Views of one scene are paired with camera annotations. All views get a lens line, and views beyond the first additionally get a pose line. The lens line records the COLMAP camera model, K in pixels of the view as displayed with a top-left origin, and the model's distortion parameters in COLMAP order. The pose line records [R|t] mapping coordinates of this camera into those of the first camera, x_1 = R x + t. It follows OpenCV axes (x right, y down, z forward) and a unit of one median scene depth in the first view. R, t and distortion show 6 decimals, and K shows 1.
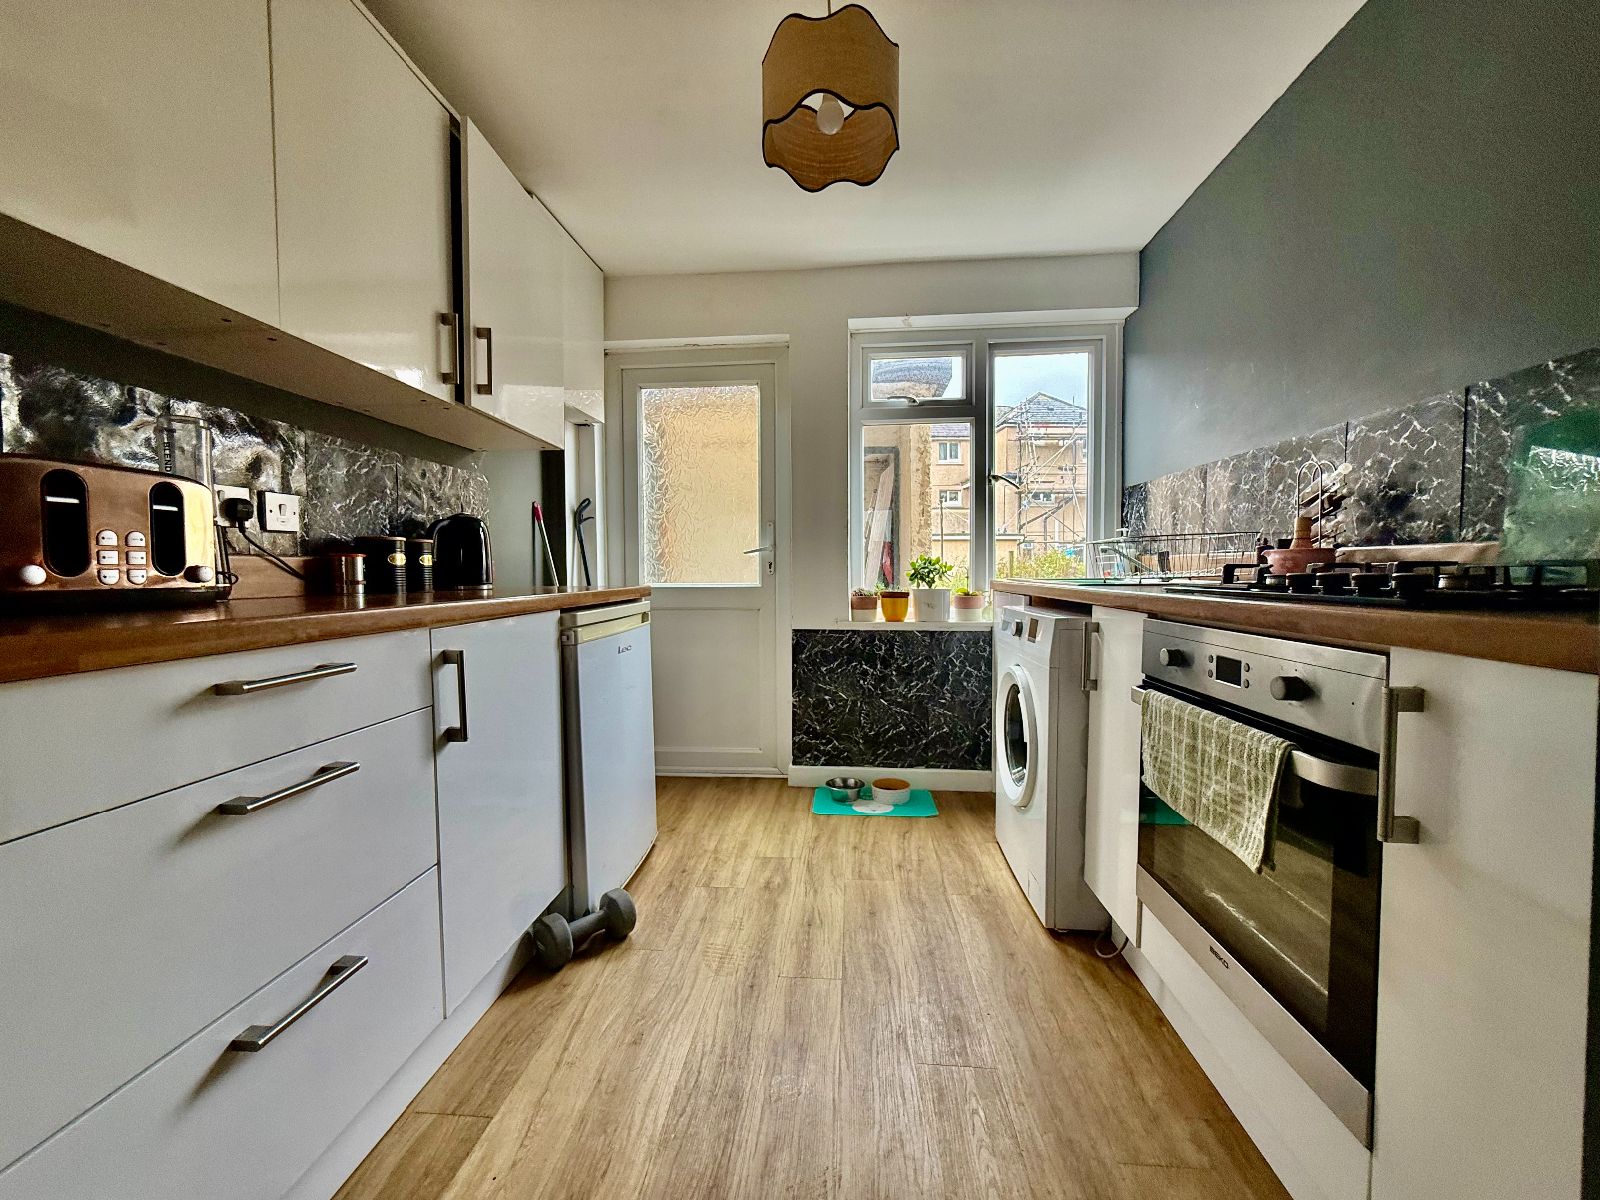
lens RADIAL K [[636.1, 0, 800.0], [0, 636.1, 600.0], [0, 0, 1]] dist [0.000509, 0.000078]
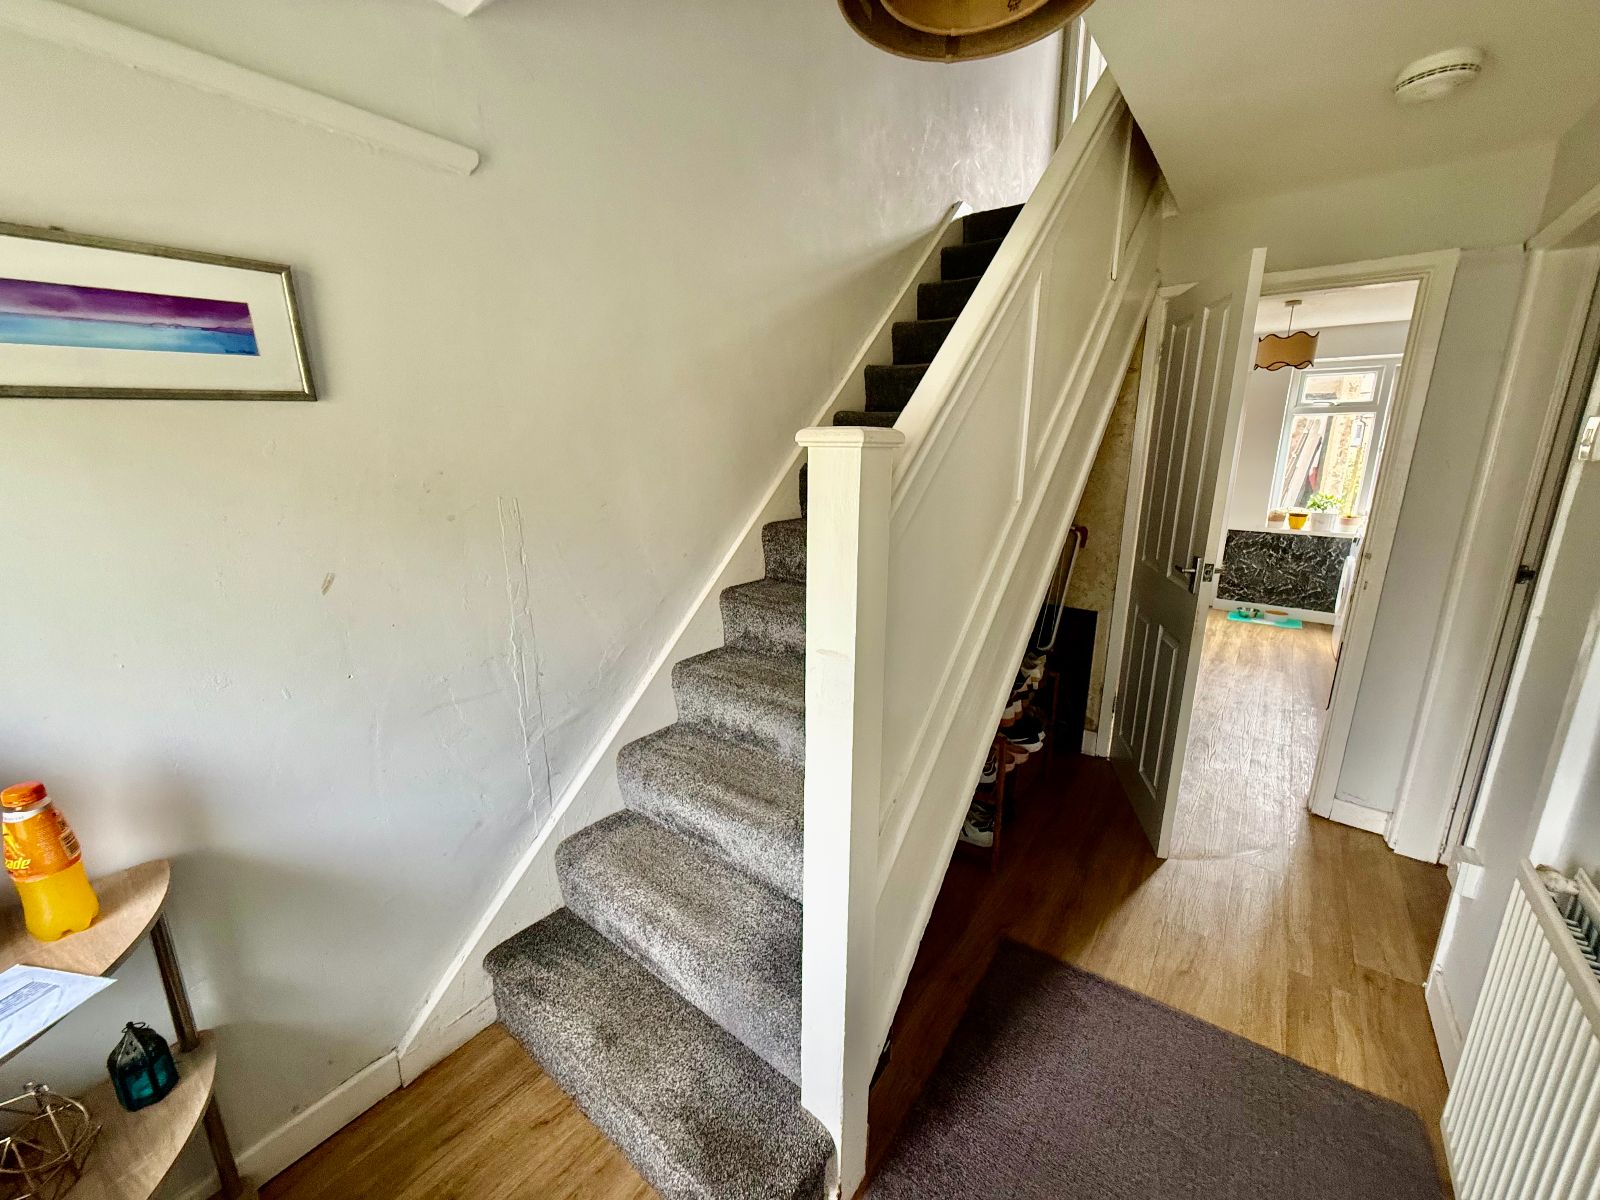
lens RADIAL K [[635.8, 0, 800.0], [0, 635.8, 600.0], [0, 0, 1]] dist [-0.001477, 0.000090]
pose [[0.845805, 0.131612, -0.517003, -0.133254], [-0.026435, 0.978241, 0.205782, -0.163295], [0.532837, -0.160385, 0.830880, -2.036714]]
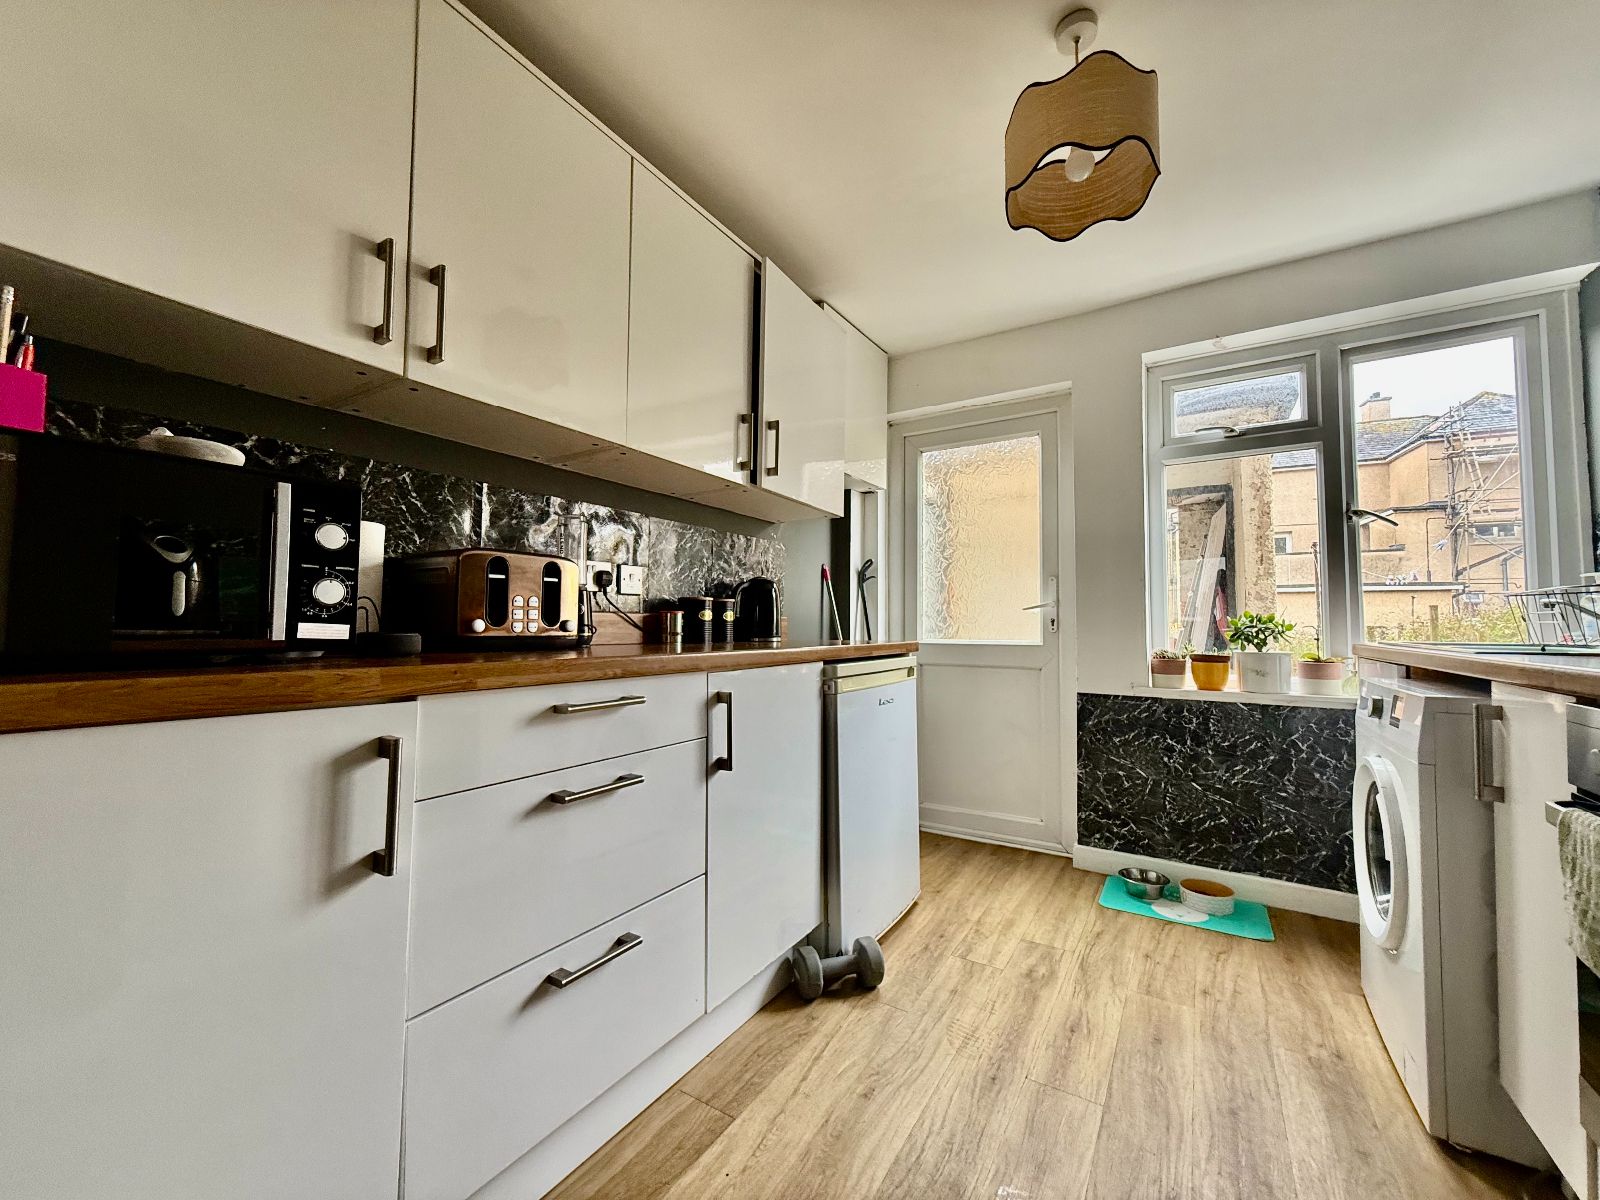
lens RADIAL K [[635.8, 0, 800.0], [0, 635.8, 600.0], [0, 0, 1]] dist [-0.001477, 0.000090]
pose [[0.888129, -0.008569, -0.459514, 0.083581], [-0.031640, 0.996314, -0.079732, -0.001372], [0.458503, 0.085352, 0.884585, -0.002005]]
